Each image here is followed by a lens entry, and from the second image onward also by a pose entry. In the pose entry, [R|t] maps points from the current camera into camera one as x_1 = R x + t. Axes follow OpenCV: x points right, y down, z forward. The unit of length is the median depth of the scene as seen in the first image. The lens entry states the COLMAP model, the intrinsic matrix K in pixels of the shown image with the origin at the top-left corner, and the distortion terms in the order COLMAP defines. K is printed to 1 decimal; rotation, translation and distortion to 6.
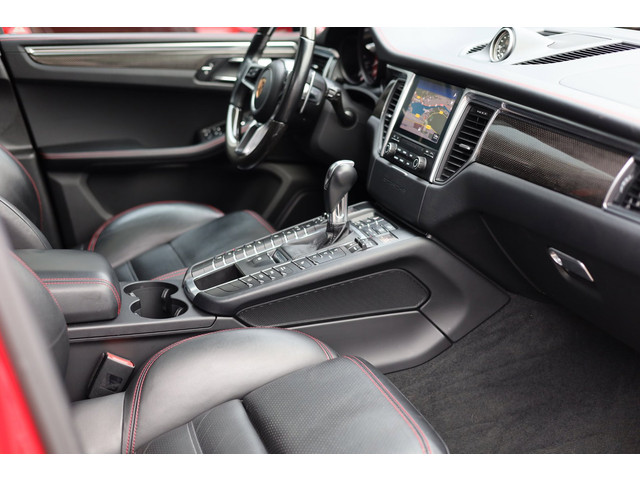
lens RADIAL K [[946.8, 0, 320.0], [0, 946.8, 240.0], [0, 0, 1]] dist [-0.013970, -0.077601]
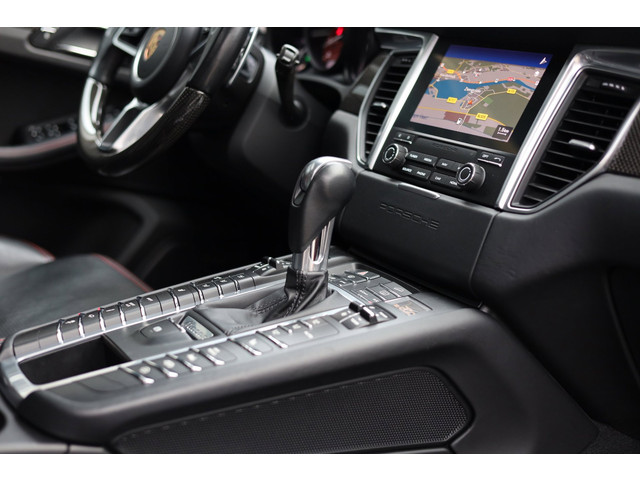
lens RADIAL K [[946.8, 0, 320.0], [0, 946.8, 240.0], [0, 0, 1]] dist [-0.013970, -0.077601]
pose [[0.969493, 0.095531, 0.225737, -0.096430], [-0.071311, 0.991018, -0.113129, 0.023293], [-0.234517, 0.093581, 0.967597, 0.476524]]
